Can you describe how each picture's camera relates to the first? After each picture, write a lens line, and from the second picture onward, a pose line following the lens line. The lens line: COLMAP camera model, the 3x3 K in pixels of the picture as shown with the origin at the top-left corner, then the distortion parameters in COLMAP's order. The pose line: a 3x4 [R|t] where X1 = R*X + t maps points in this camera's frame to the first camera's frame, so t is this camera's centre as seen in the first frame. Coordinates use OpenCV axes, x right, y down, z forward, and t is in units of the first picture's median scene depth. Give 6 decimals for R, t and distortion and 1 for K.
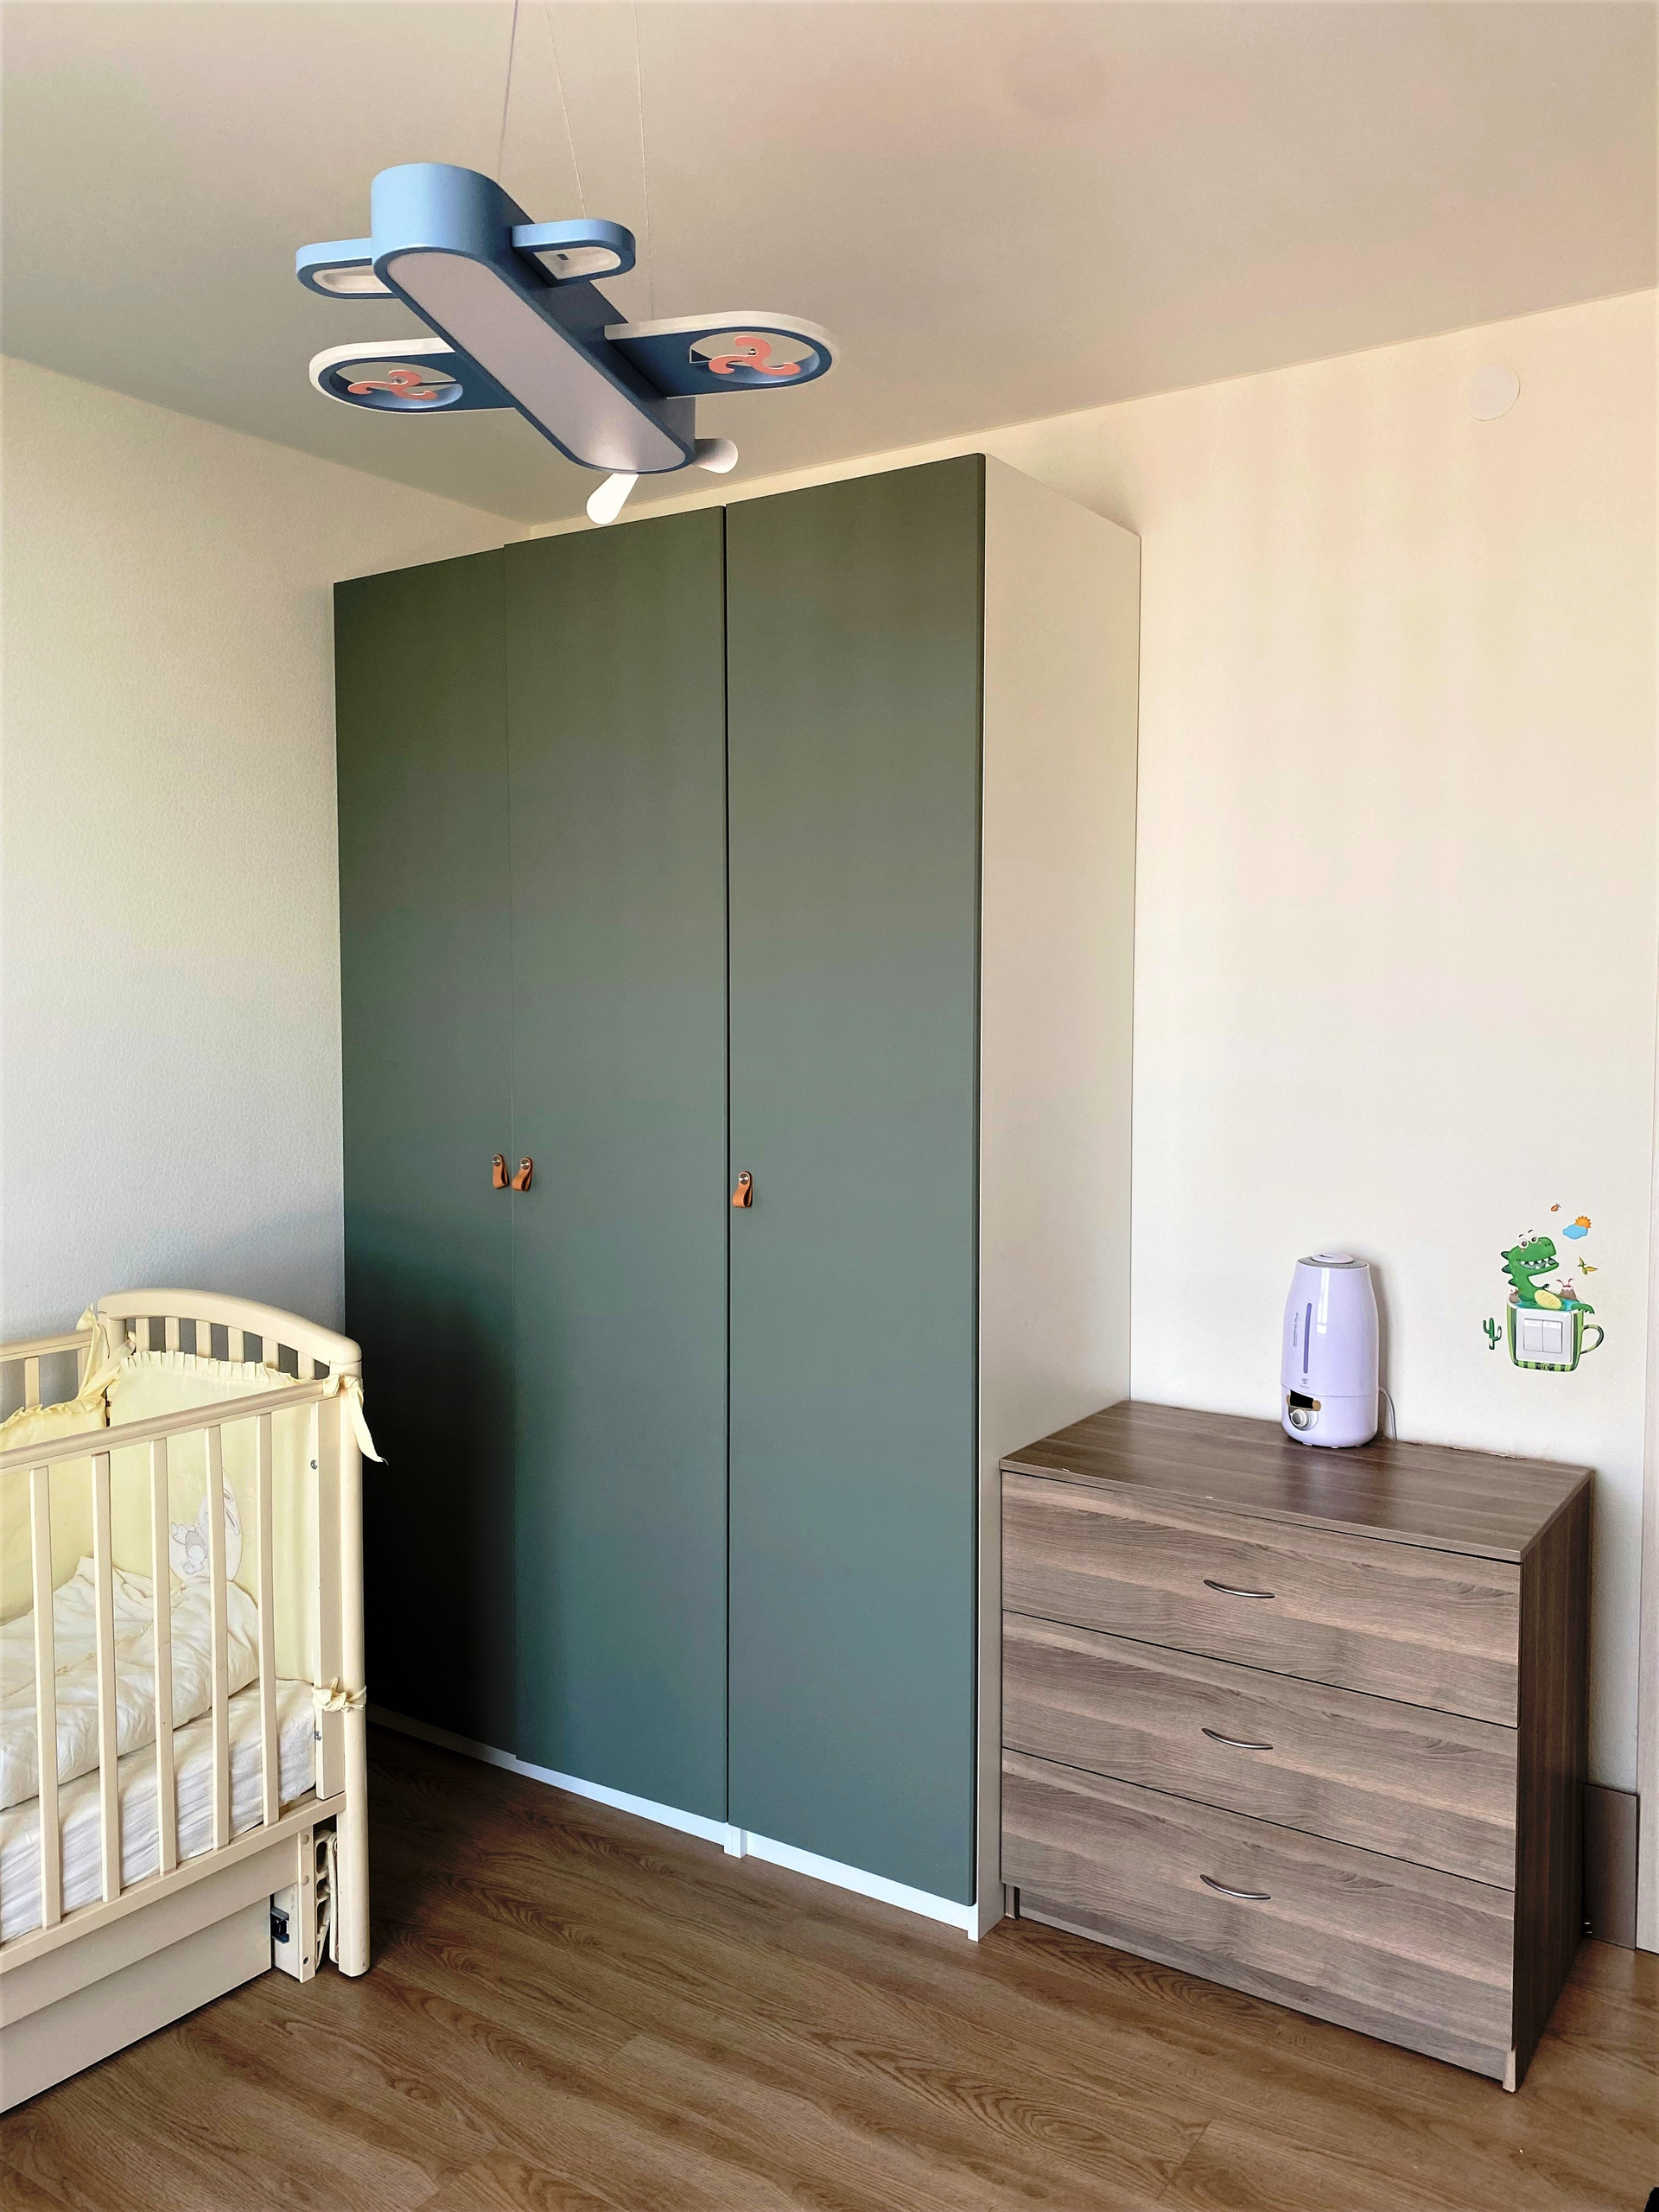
lens RADIAL K [[1699.7, 0, 834.2], [0, 1699.7, 1103.2], [0, 0, 1]] dist [0.014276, 0.000704]
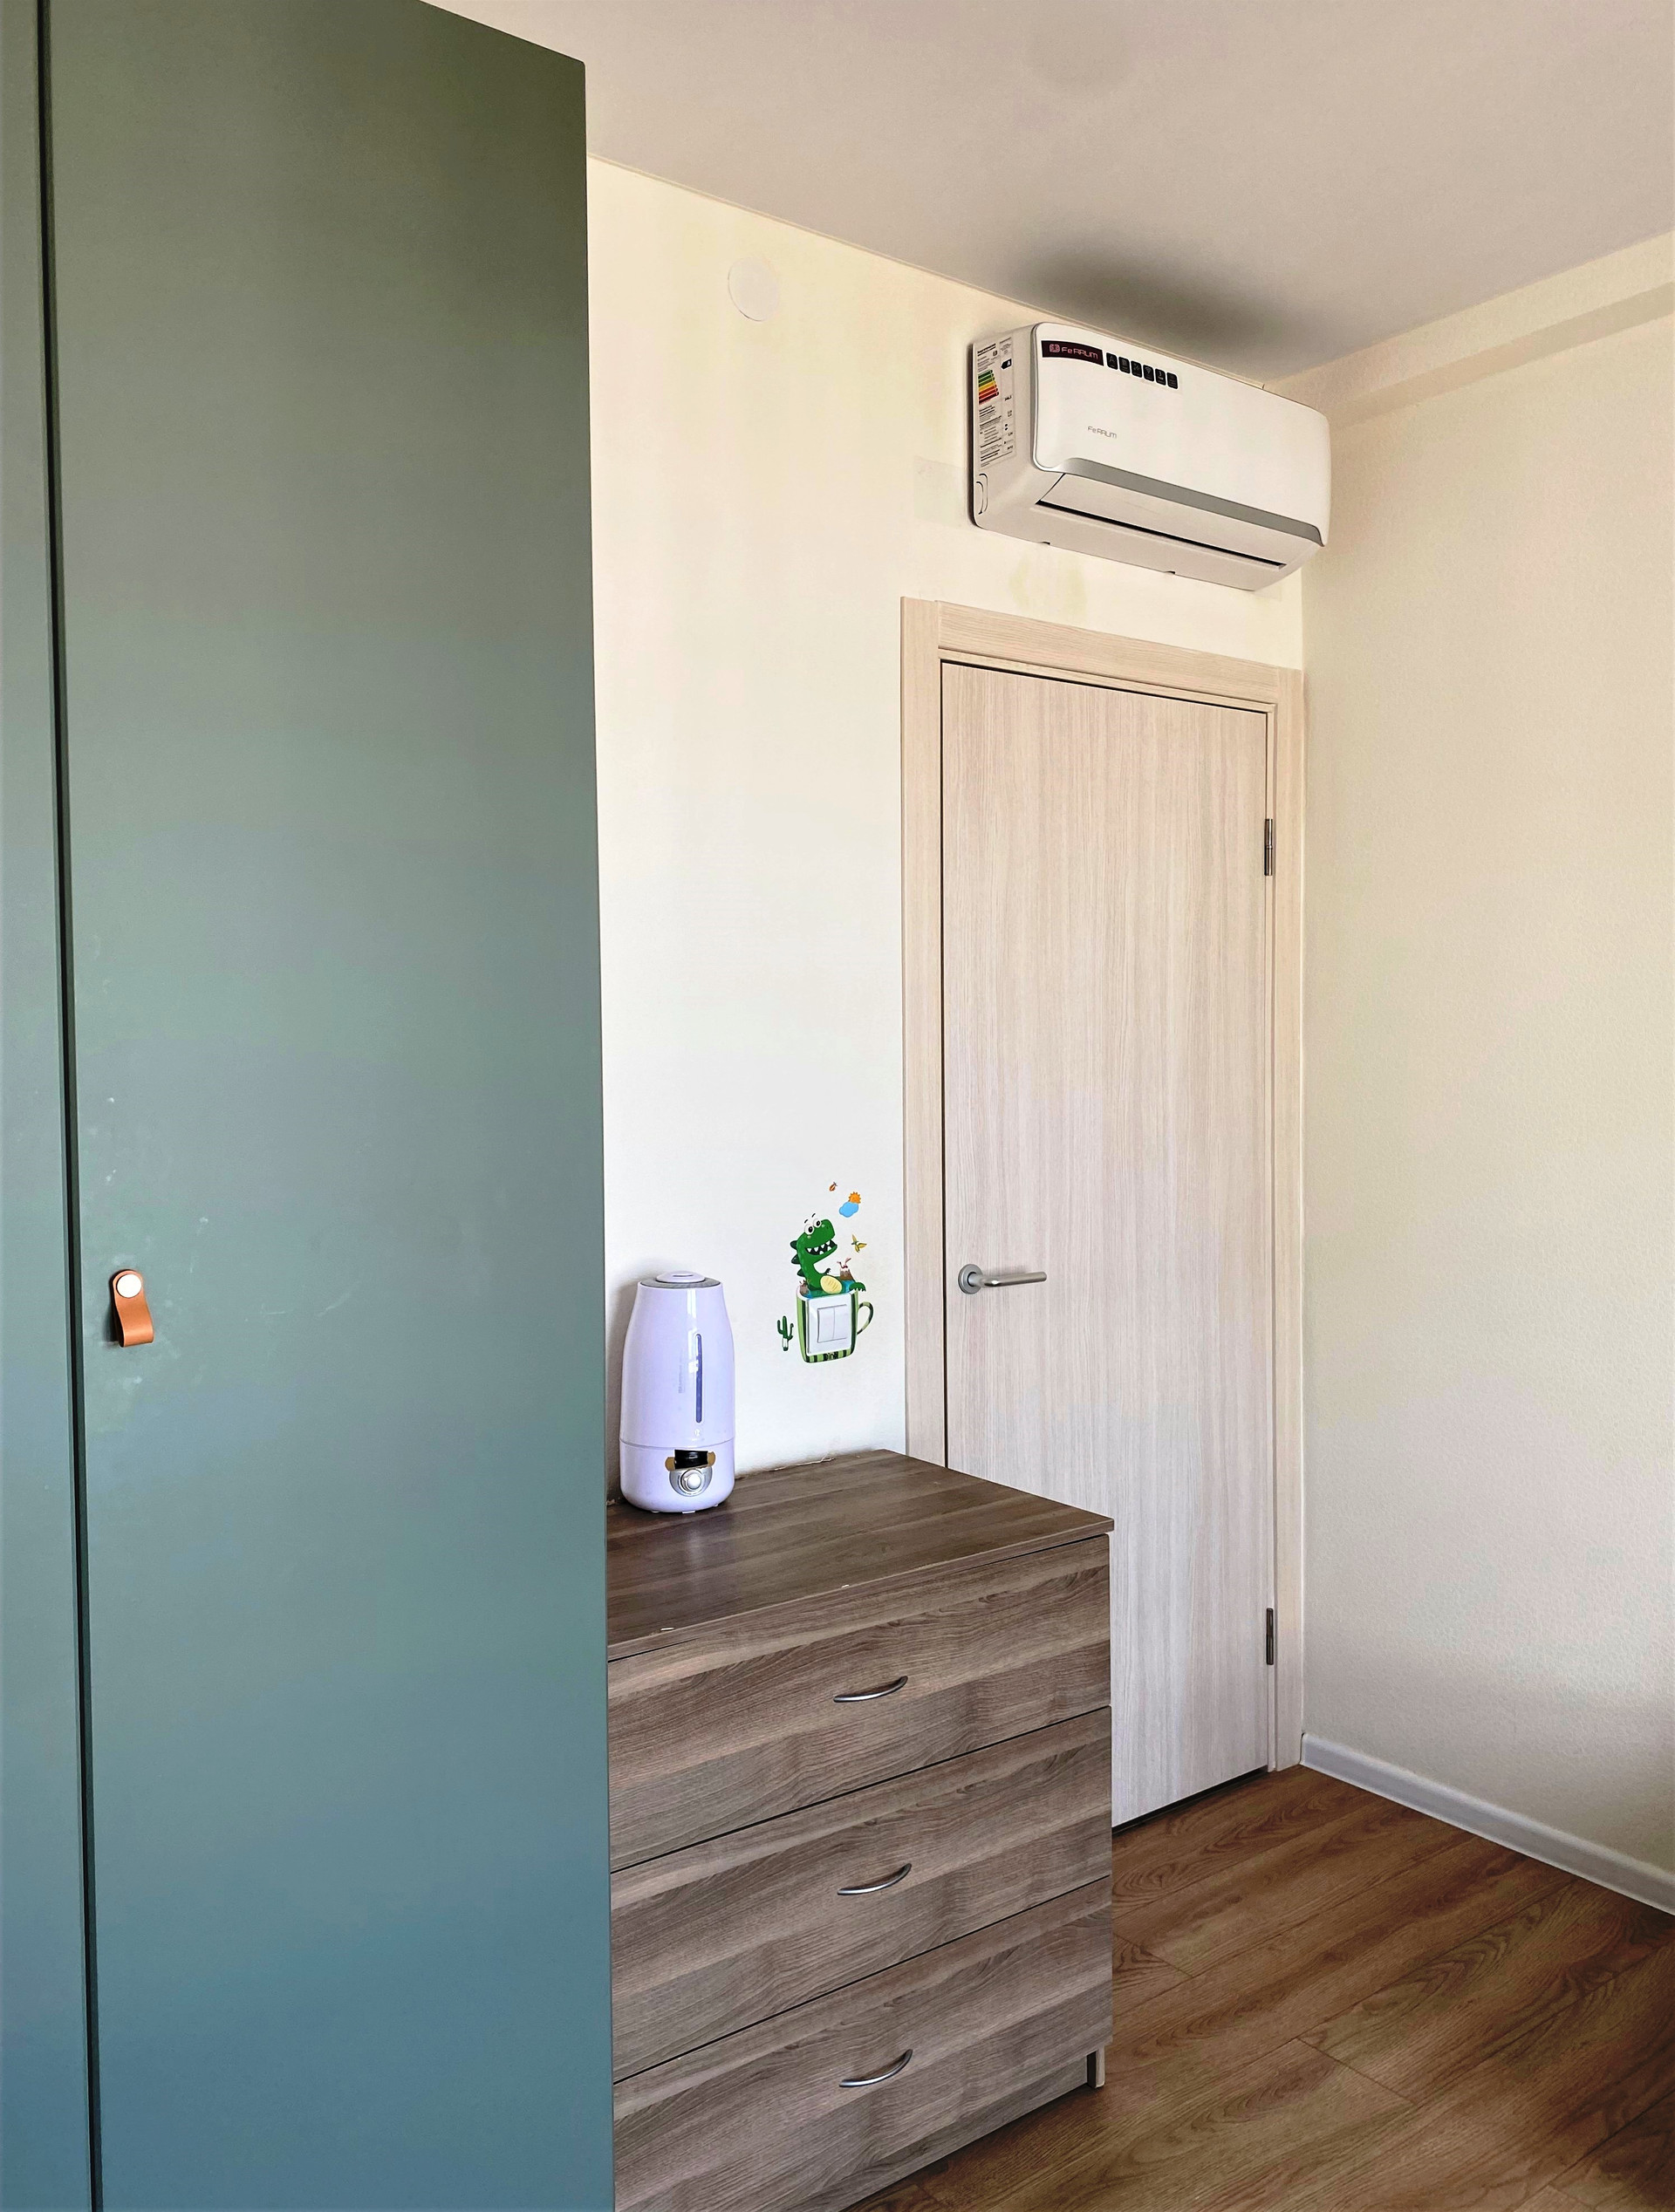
lens RADIAL K [[1706.2, 0, 835.9], [0, 1706.2, 1104.1], [0, 0, 1]] dist [0.023216, -0.021233]
pose [[0.332664, -0.041774, 0.942120, -0.482769], [0.066596, 0.997565, 0.020718, -0.004001], [-0.940691, 0.055849, 0.334636, 0.699283]]
